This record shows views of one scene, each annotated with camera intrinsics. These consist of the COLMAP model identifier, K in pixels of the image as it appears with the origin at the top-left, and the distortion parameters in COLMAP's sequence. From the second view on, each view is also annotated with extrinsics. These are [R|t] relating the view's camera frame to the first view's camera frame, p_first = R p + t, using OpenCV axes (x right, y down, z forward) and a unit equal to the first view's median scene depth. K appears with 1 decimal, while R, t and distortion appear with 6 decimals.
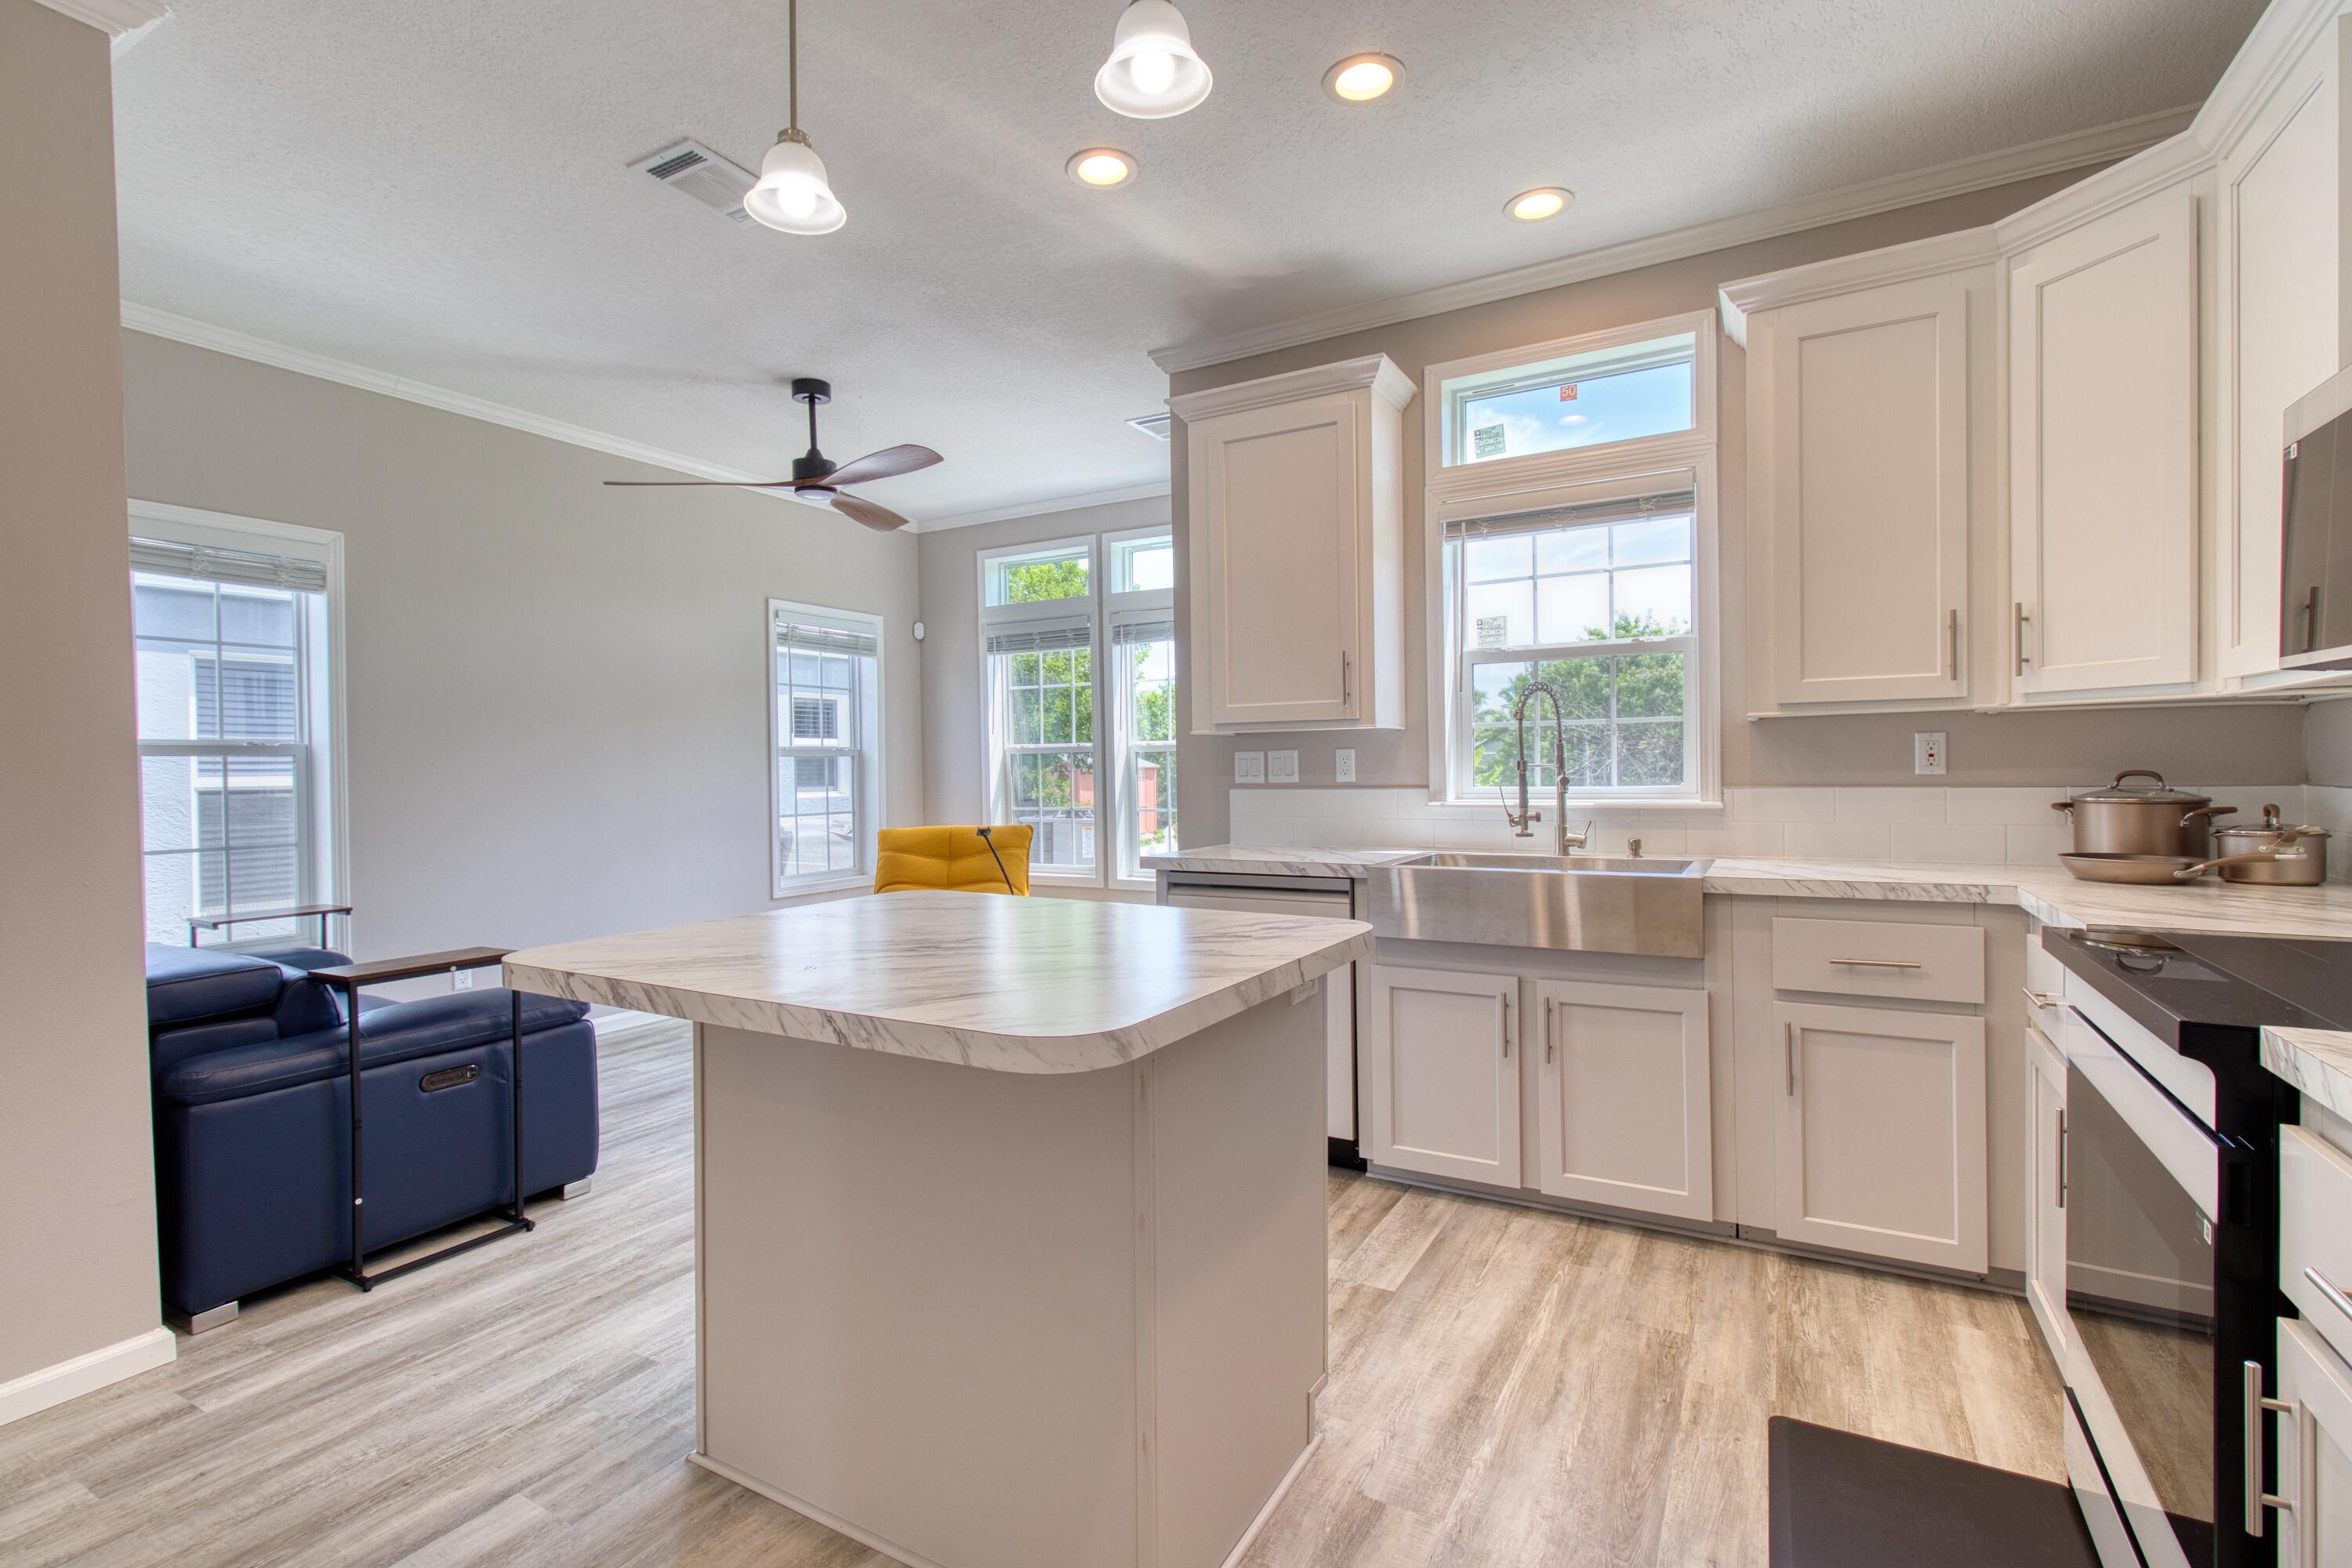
lens RADIAL K [[1085.8, 0, 1159.5], [0, 1085.8, 780.3], [0, 0, 1]] dist [0.004915, -0.002059]
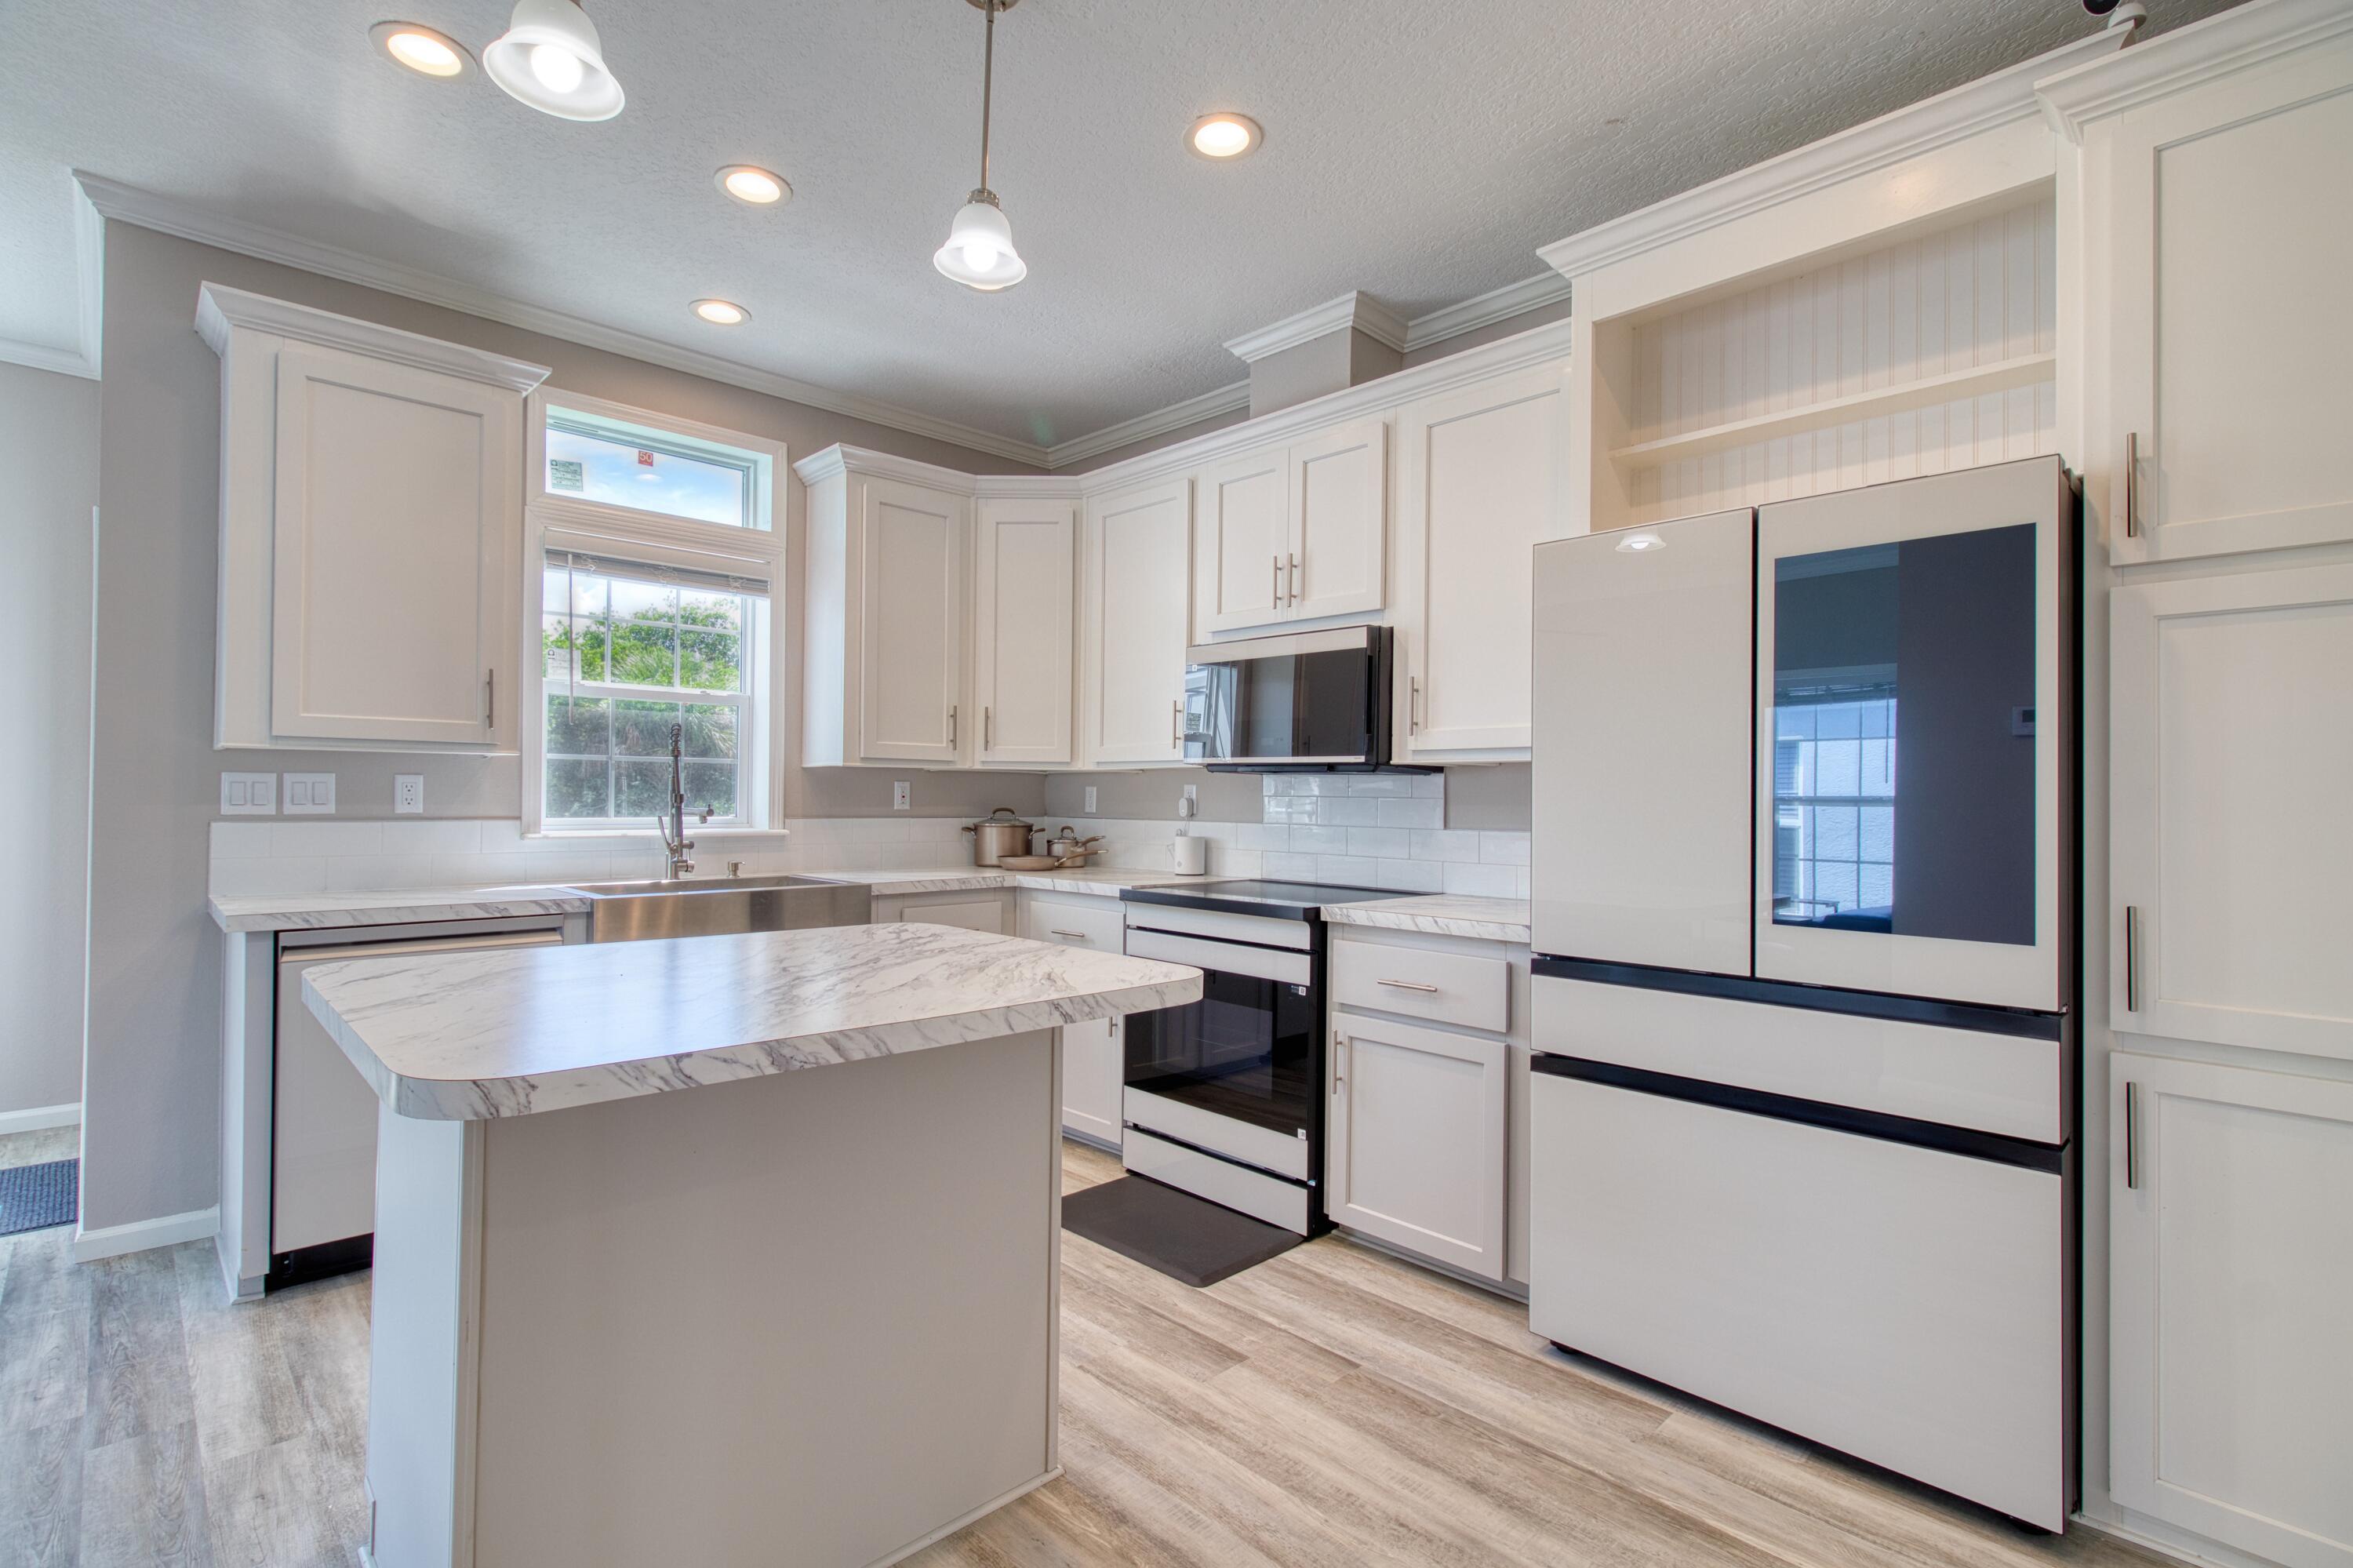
lens RADIAL K [[1086.3, 0, 1157.2], [0, 1086.3, 783.9], [0, 0, 1]] dist [0.004915, -0.002059]
pose [[0.283492, 0.029671, 0.958516, -0.612601], [-0.002674, 0.999542, -0.030150, 0.003744], [-0.958971, 0.005985, 0.283441, 0.234135]]
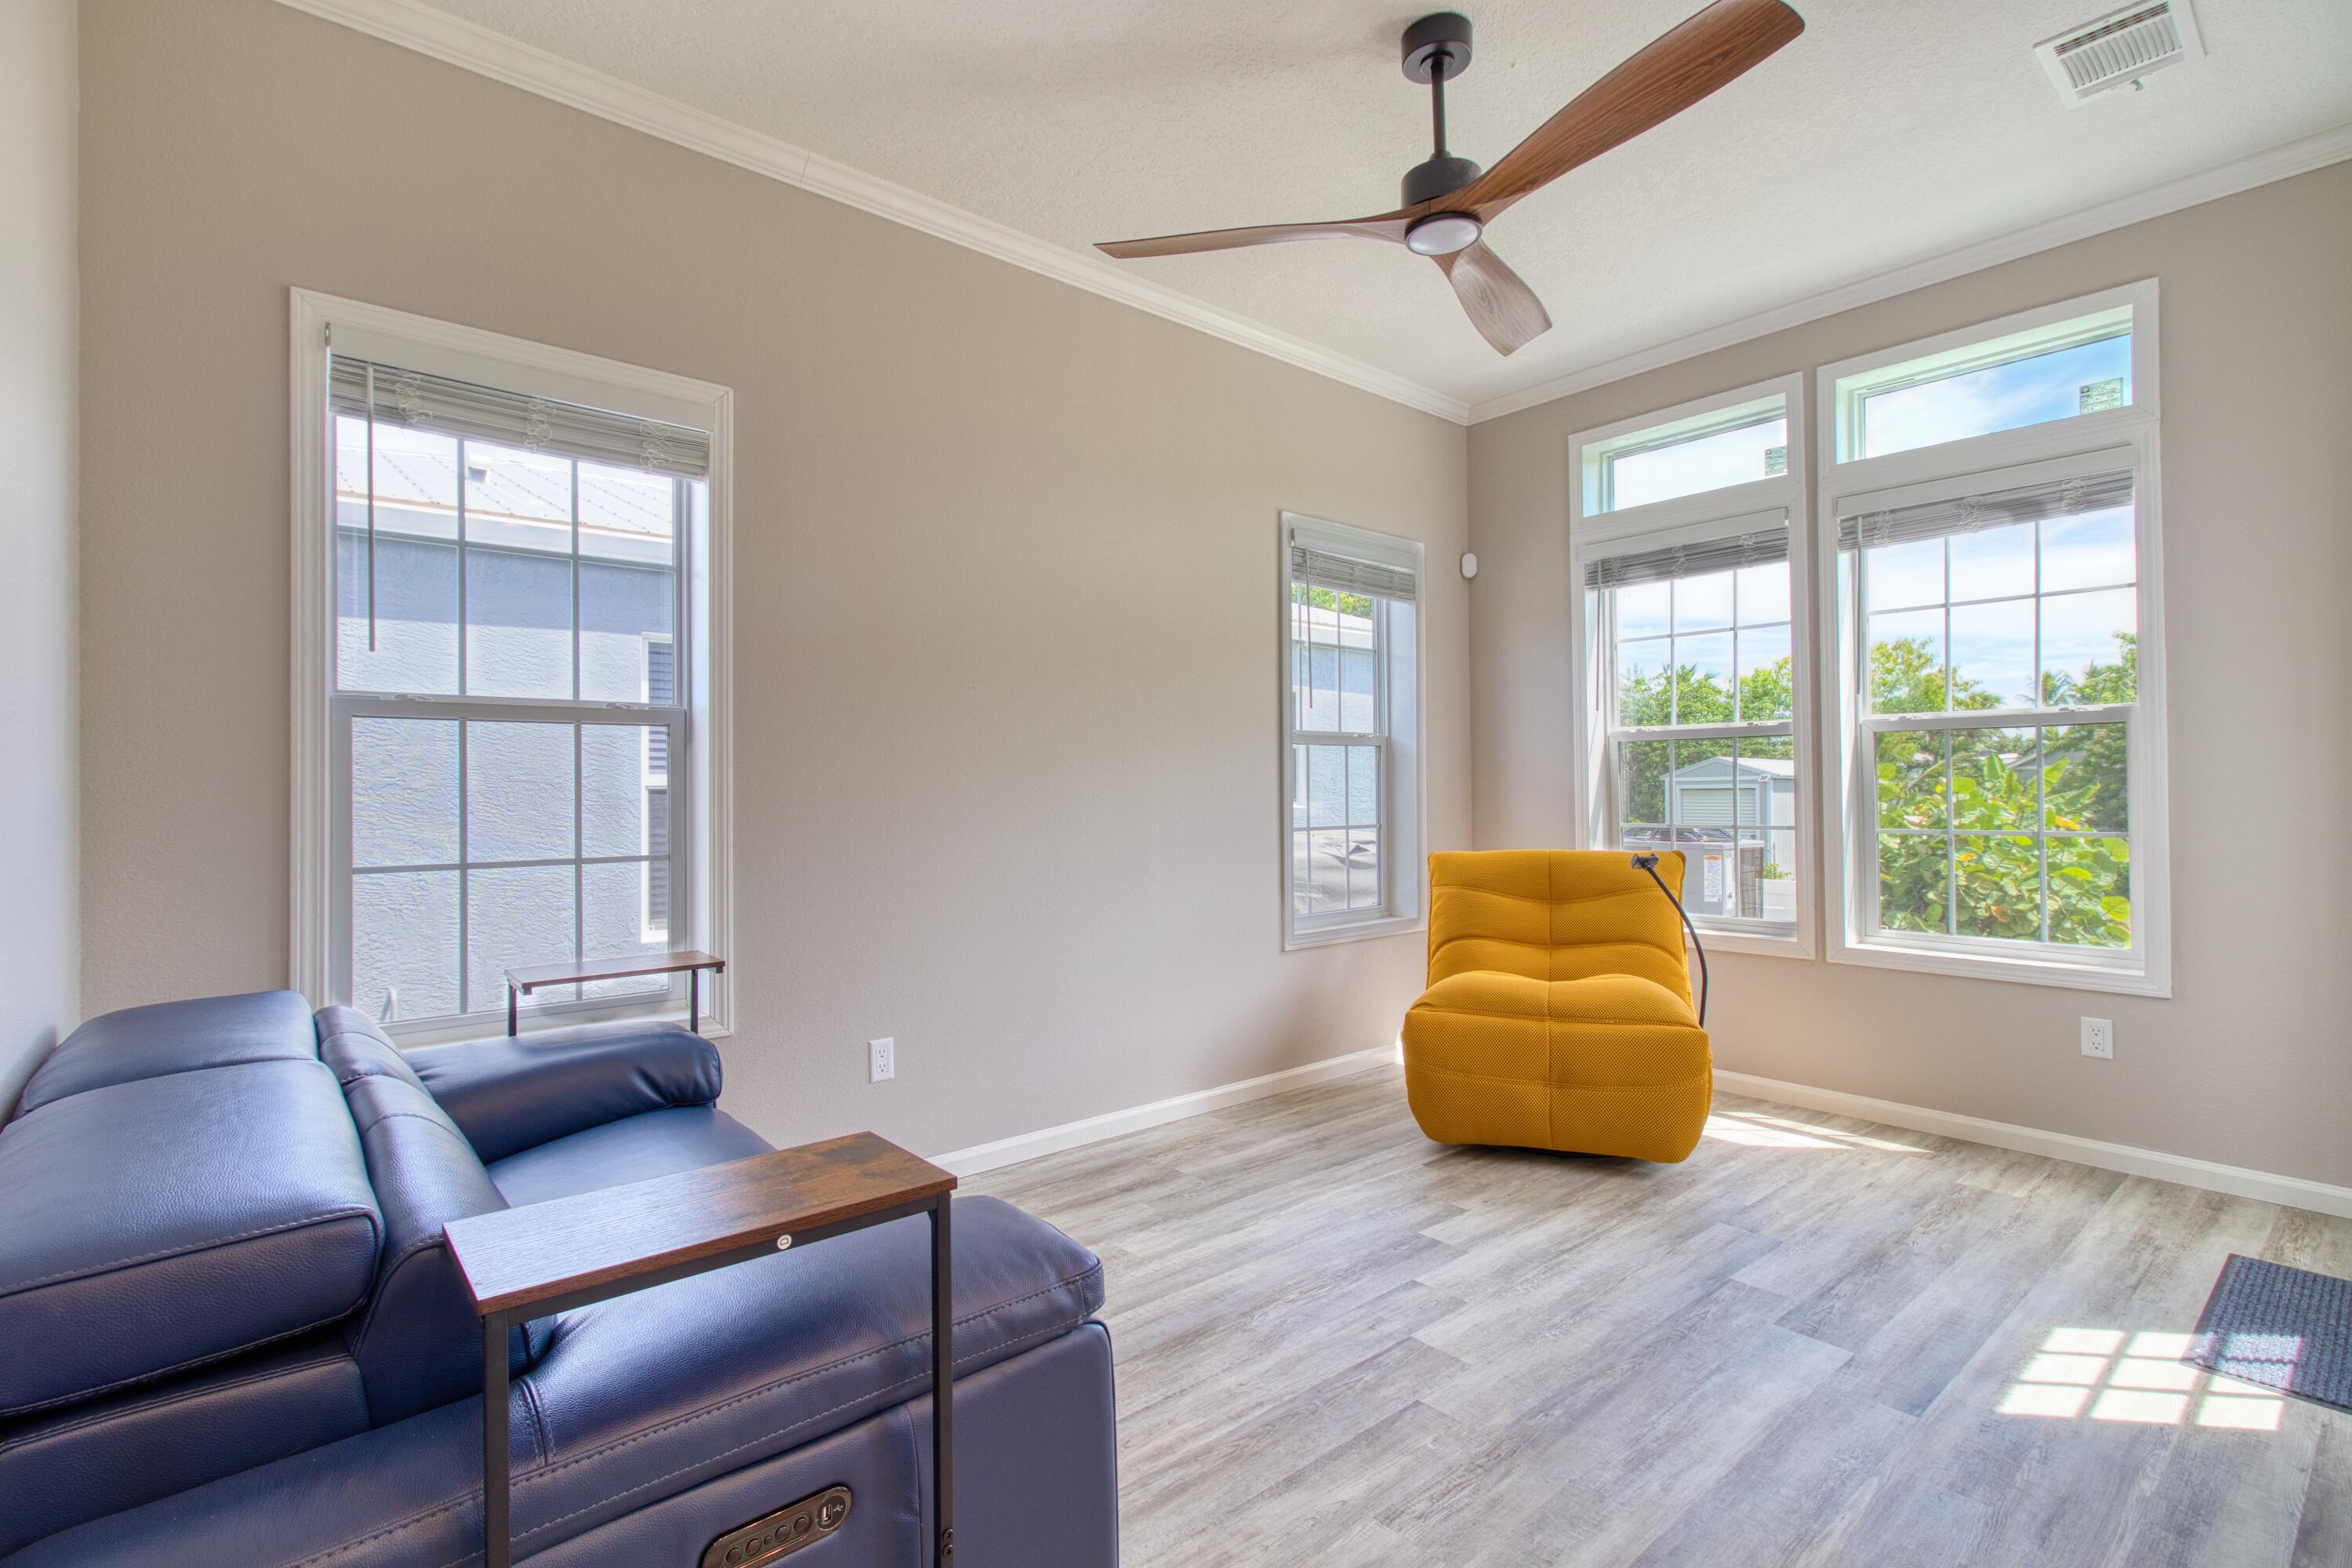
lens RADIAL K [[1085.8, 0, 1160.3], [0, 1085.8, 784.5], [0, 0, 1]] dist [0.004915, -0.002059]
pose [[0.938206, 0.003853, -0.346055, -0.378132], [-0.008460, 0.999895, -0.011804, 0.026350], [0.345973, 0.014003, 0.938140, 0.649408]]
